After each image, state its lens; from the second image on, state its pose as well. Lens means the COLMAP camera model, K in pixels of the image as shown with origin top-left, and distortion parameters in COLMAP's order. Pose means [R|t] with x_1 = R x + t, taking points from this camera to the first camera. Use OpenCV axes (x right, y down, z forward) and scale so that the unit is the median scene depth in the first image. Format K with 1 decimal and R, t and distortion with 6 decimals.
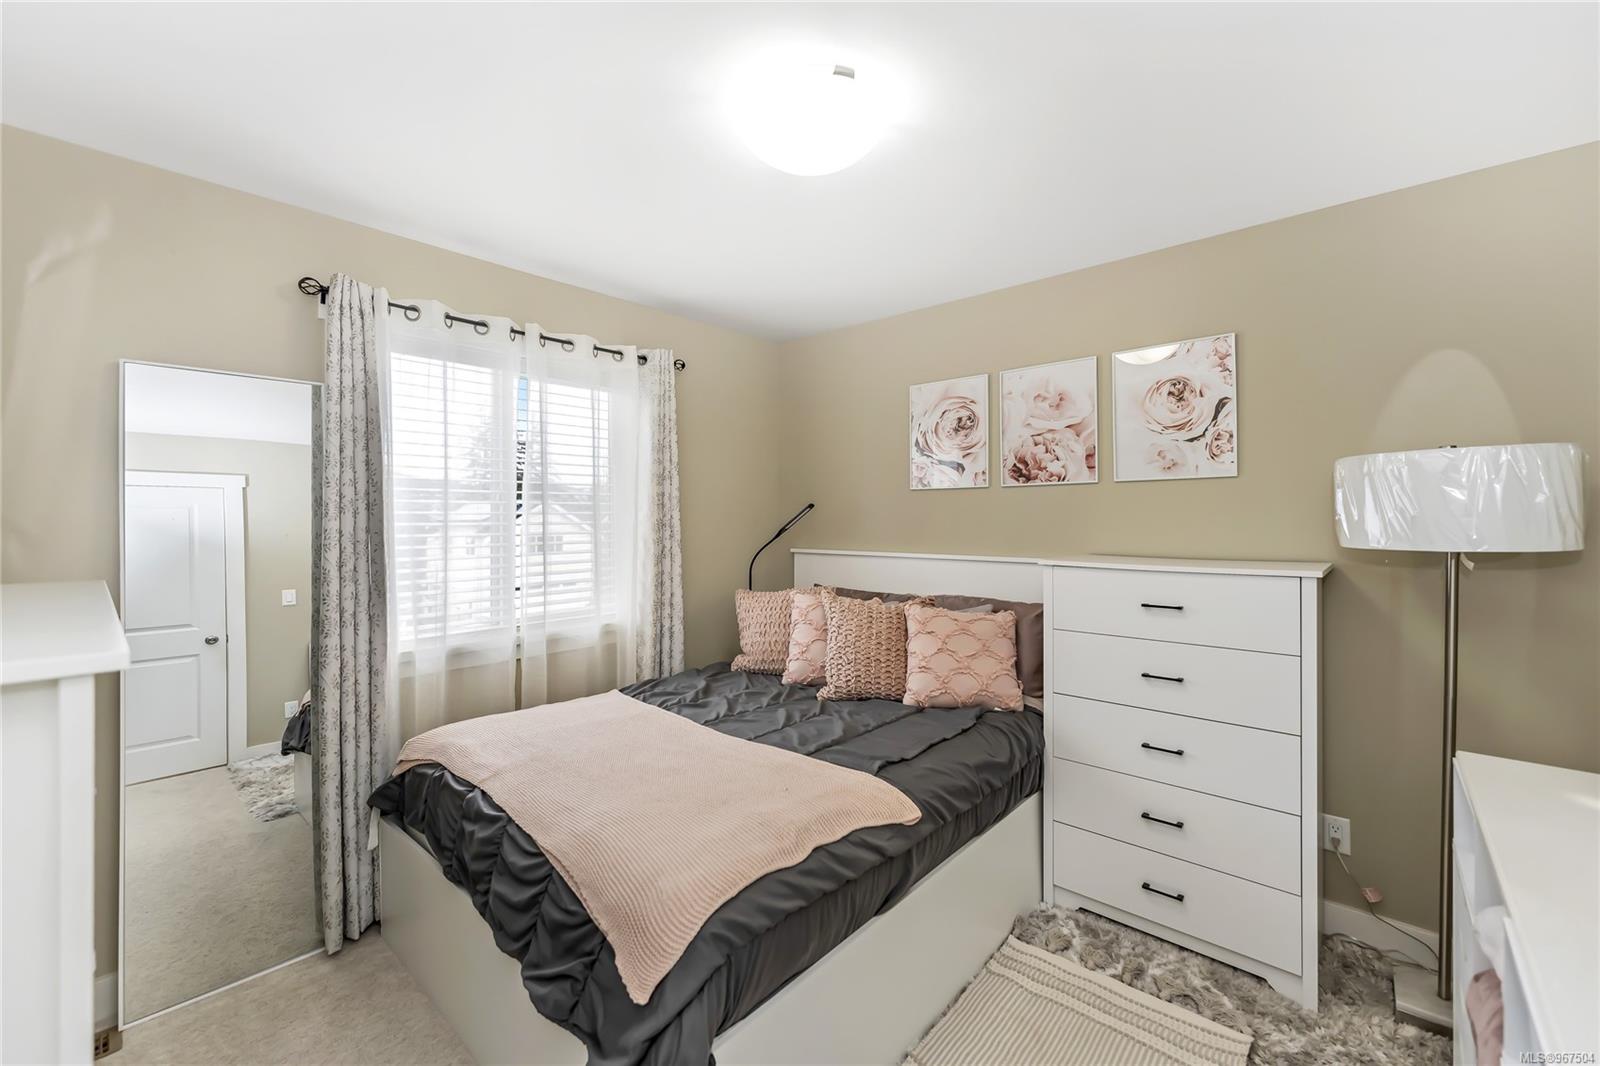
lens RADIAL K [[645.0, 0, 805.7], [0, 645.0, 529.6], [0, 0, 1]] dist [0.007677, -0.000015]
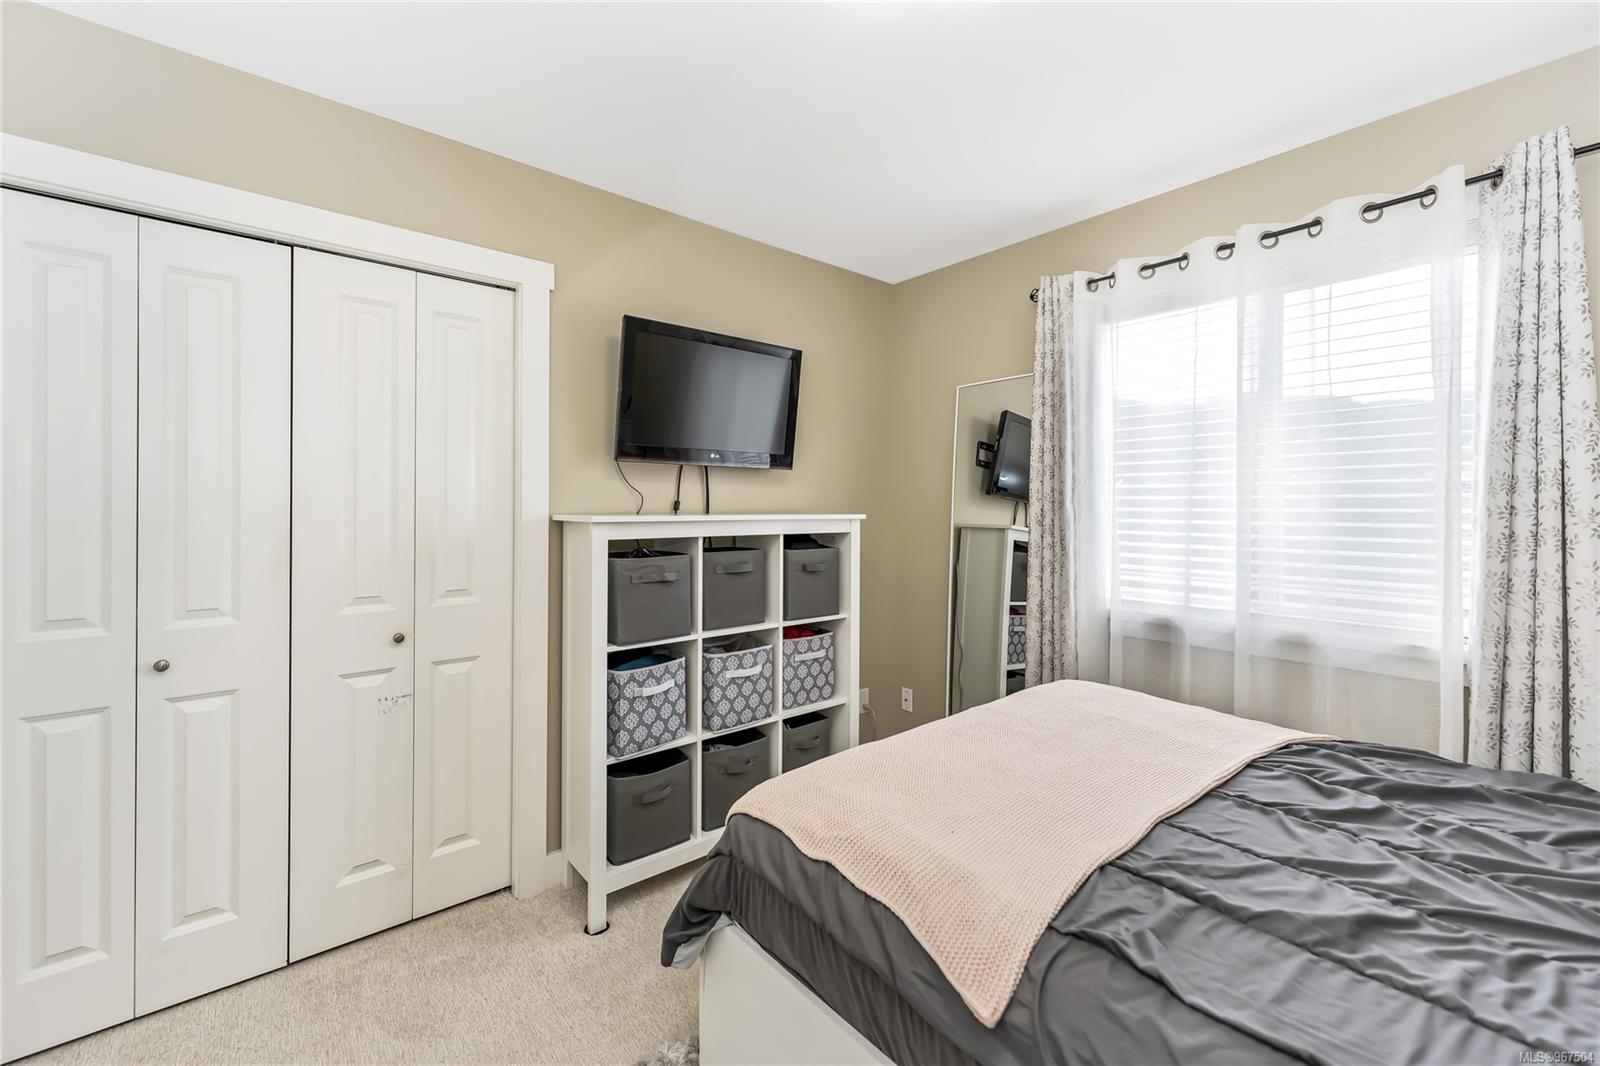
lens RADIAL K [[663.3, 0, 804.5], [0, 663.3, 510.4], [0, 0, 1]] dist [0.008362, -0.000073]
pose [[-0.139749, 0.011976, -0.990115, 0.552798], [-0.014811, 0.999790, 0.014183, 0.026438], [0.990076, 0.016647, -0.139542, 0.711715]]
